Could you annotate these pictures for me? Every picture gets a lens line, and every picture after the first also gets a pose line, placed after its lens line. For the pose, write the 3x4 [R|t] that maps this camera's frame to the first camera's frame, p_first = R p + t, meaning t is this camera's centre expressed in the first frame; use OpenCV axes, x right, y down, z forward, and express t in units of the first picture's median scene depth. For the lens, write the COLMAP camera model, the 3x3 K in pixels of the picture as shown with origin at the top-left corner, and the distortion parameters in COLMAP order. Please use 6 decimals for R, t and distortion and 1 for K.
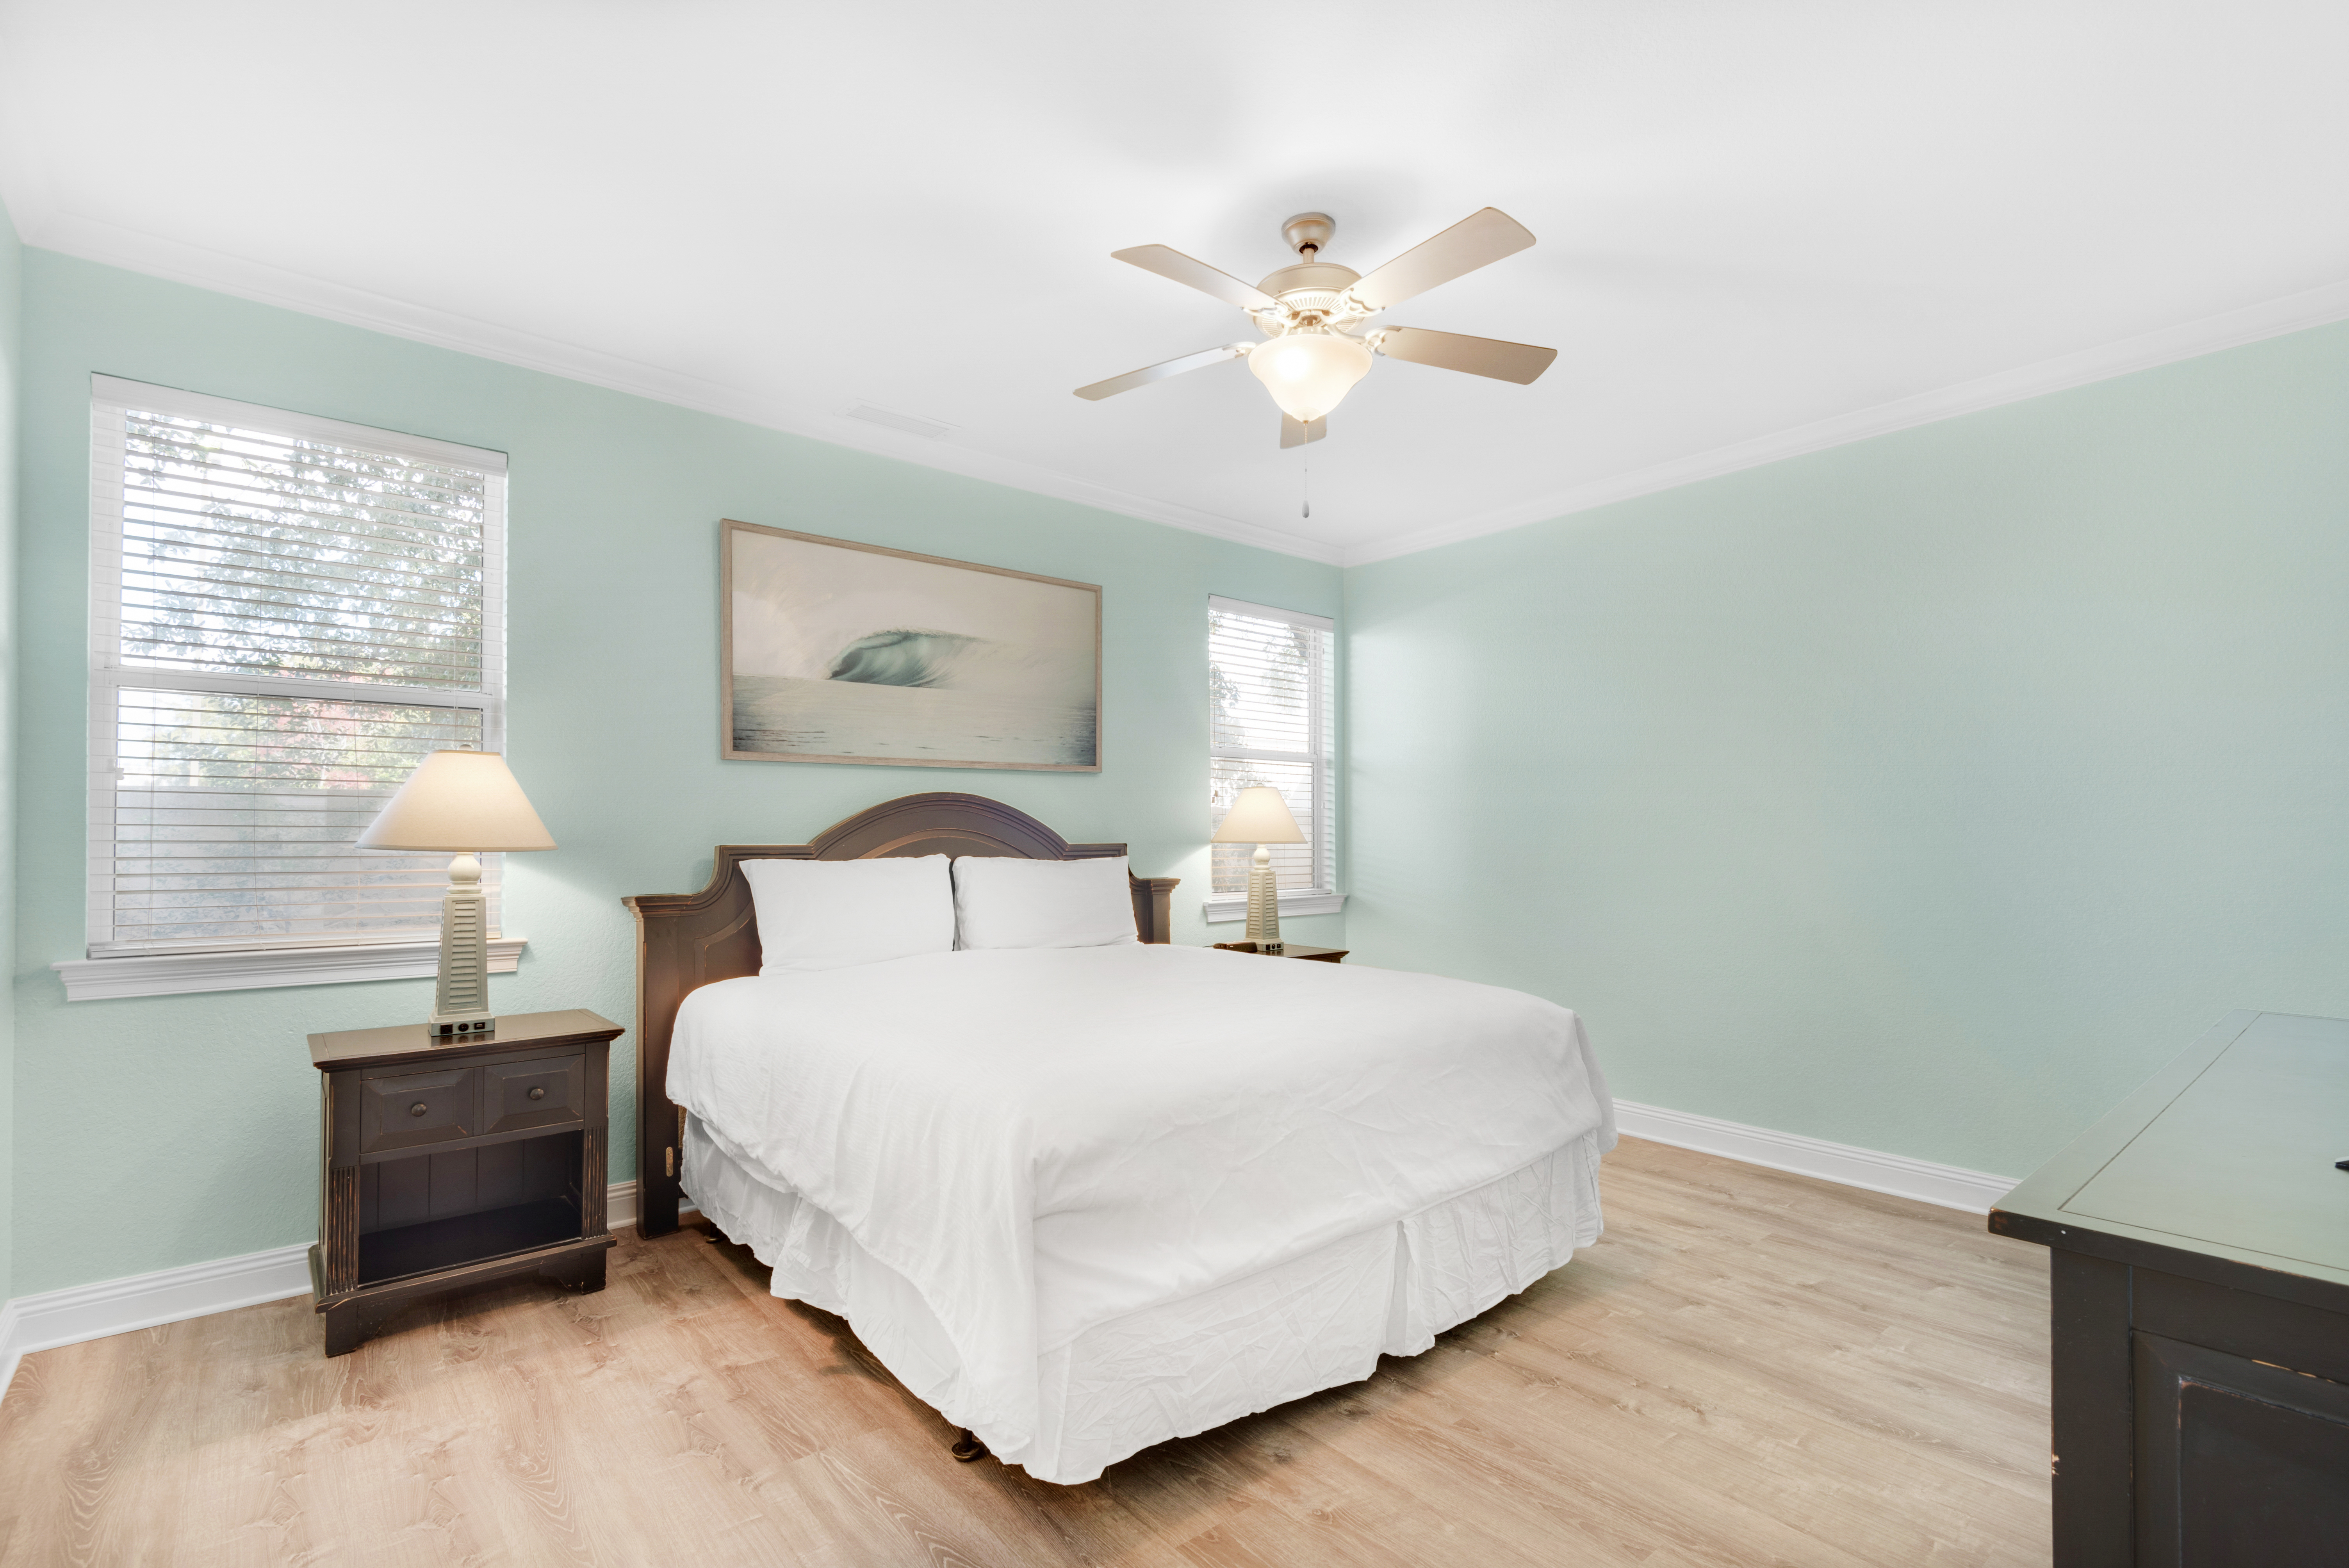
lens RADIAL K [[1075.7, 0, 1172.3], [0, 1075.7, 820.9], [0, 0, 1]] dist [0.023116, -0.013733]
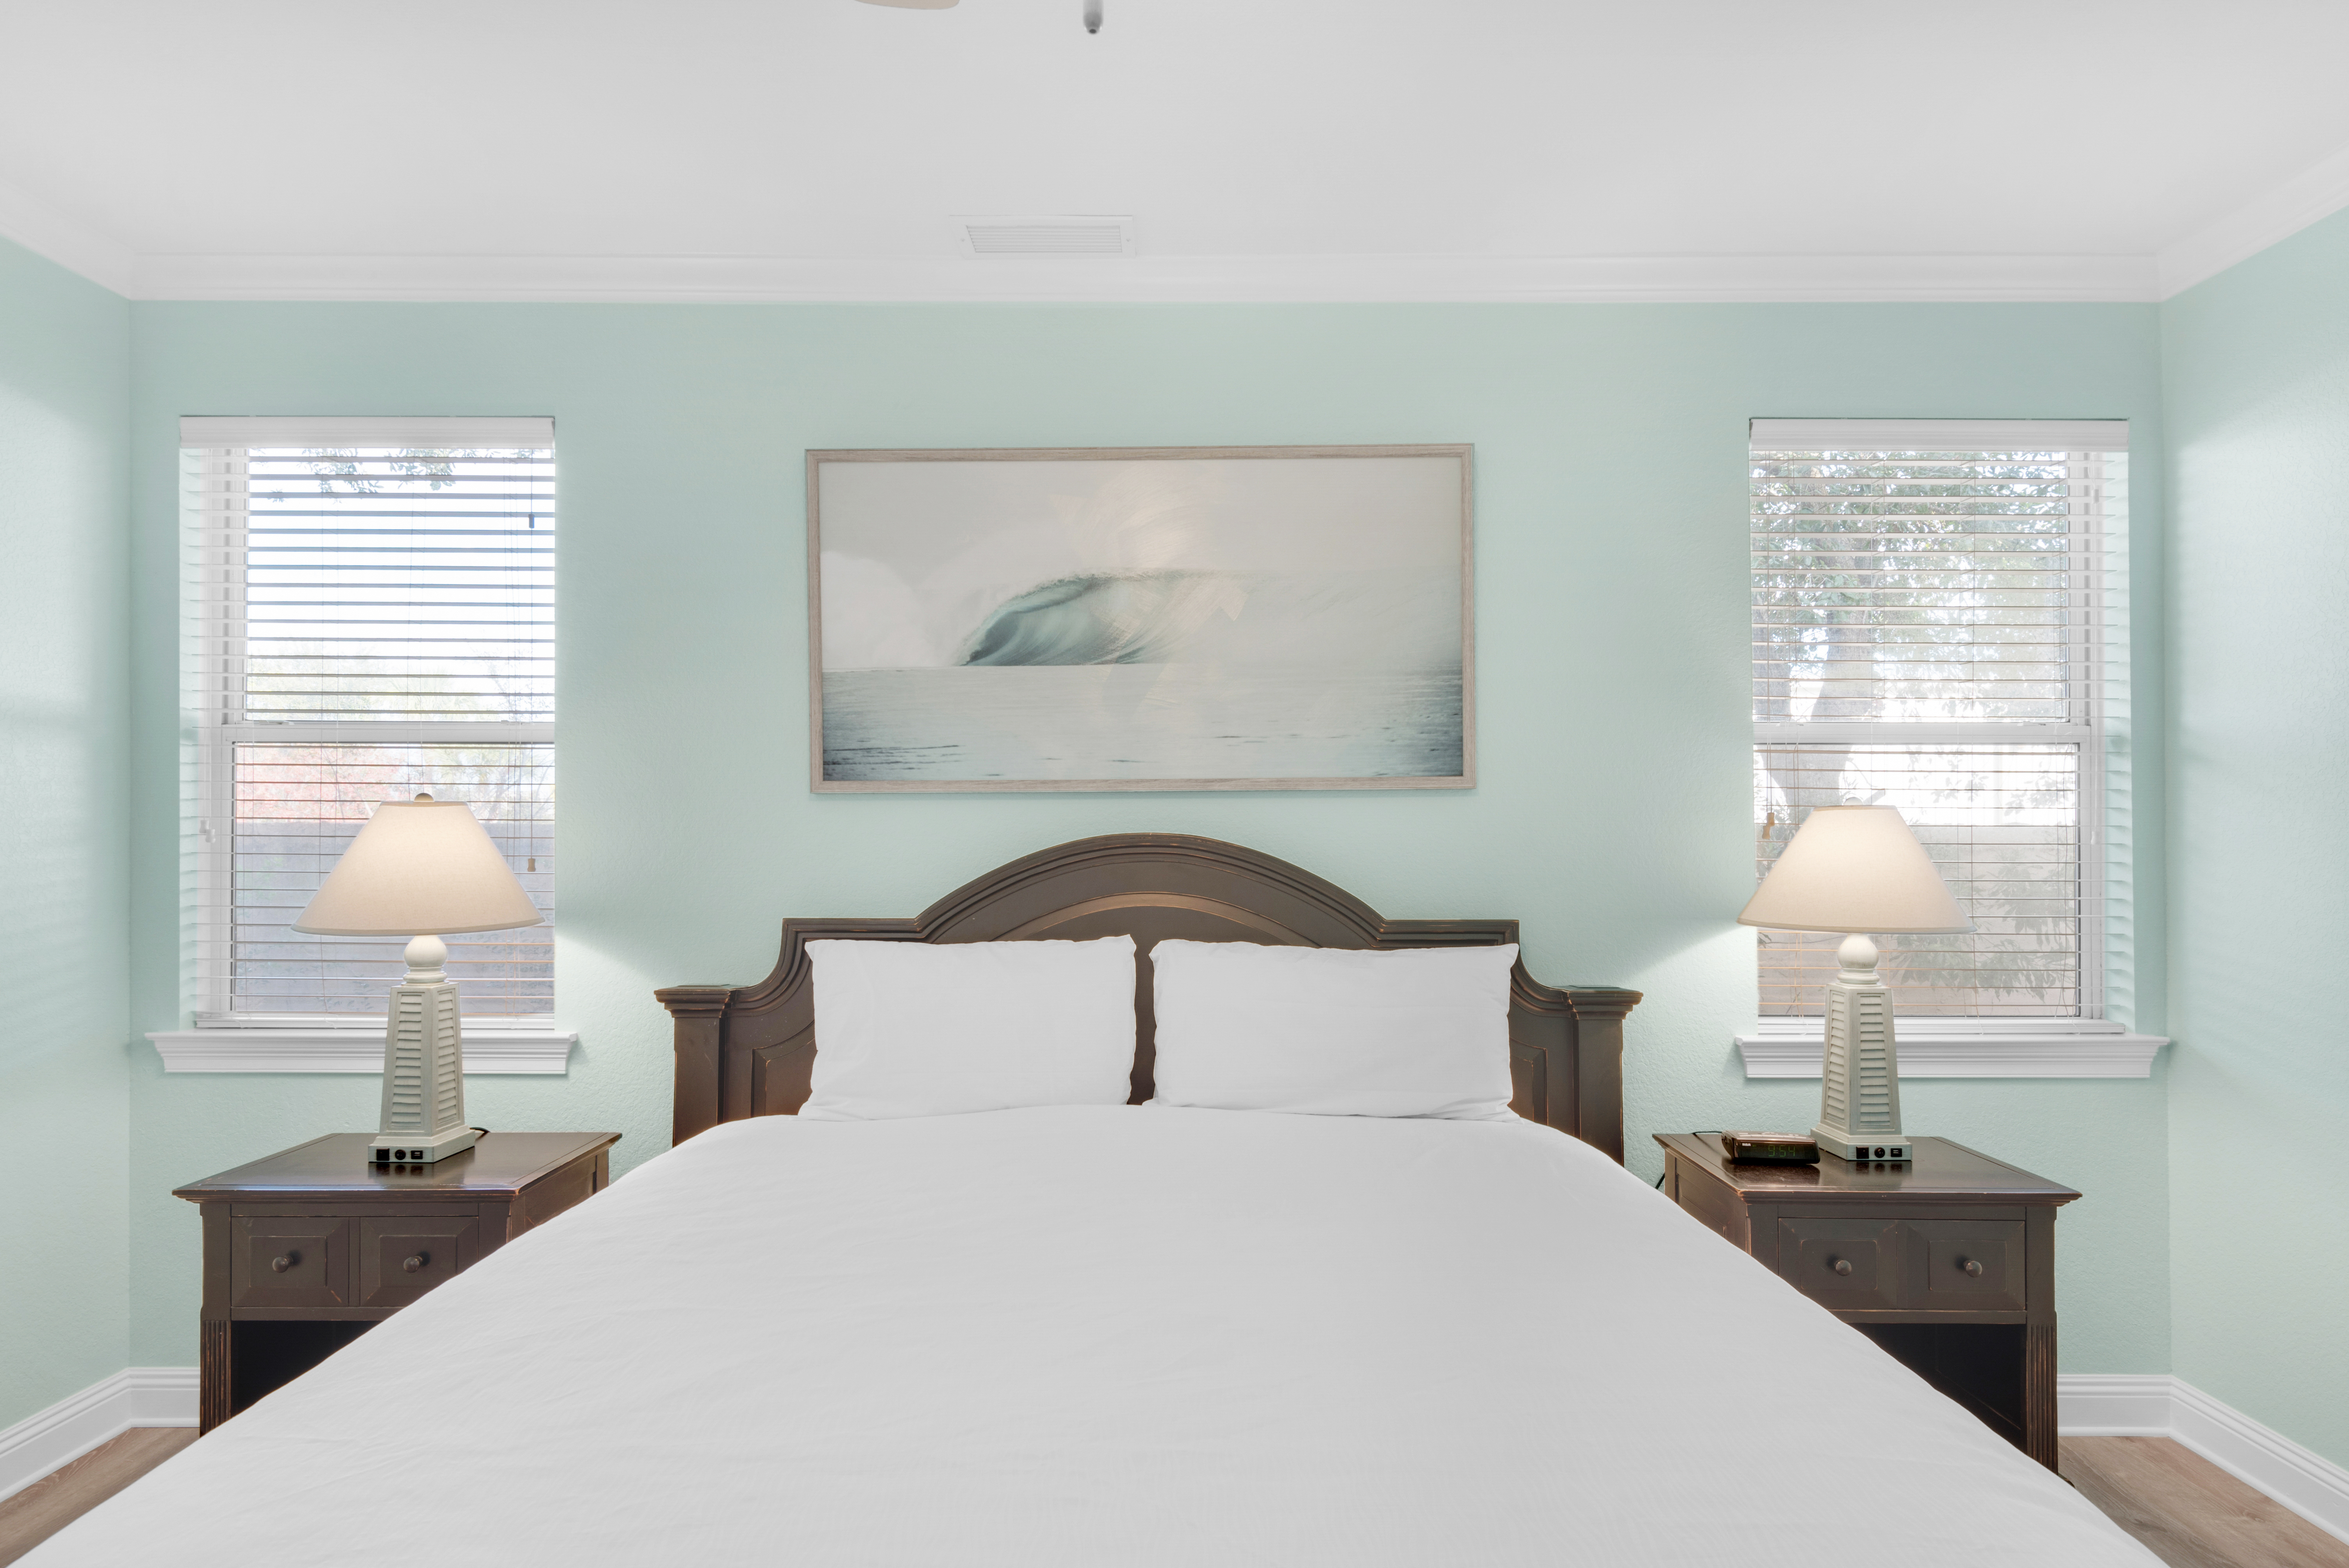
lens RADIAL K [[1307.5, 0, 1168.1], [0, 1307.5, 816.0], [0, 0, 1]] dist [0.045901, -0.042971]
pose [[0.760857, -0.005375, -0.648897, 0.284334], [0.007473, 0.999972, 0.000480, -0.037232], [0.648876, -0.005214, 0.760876, 0.454128]]
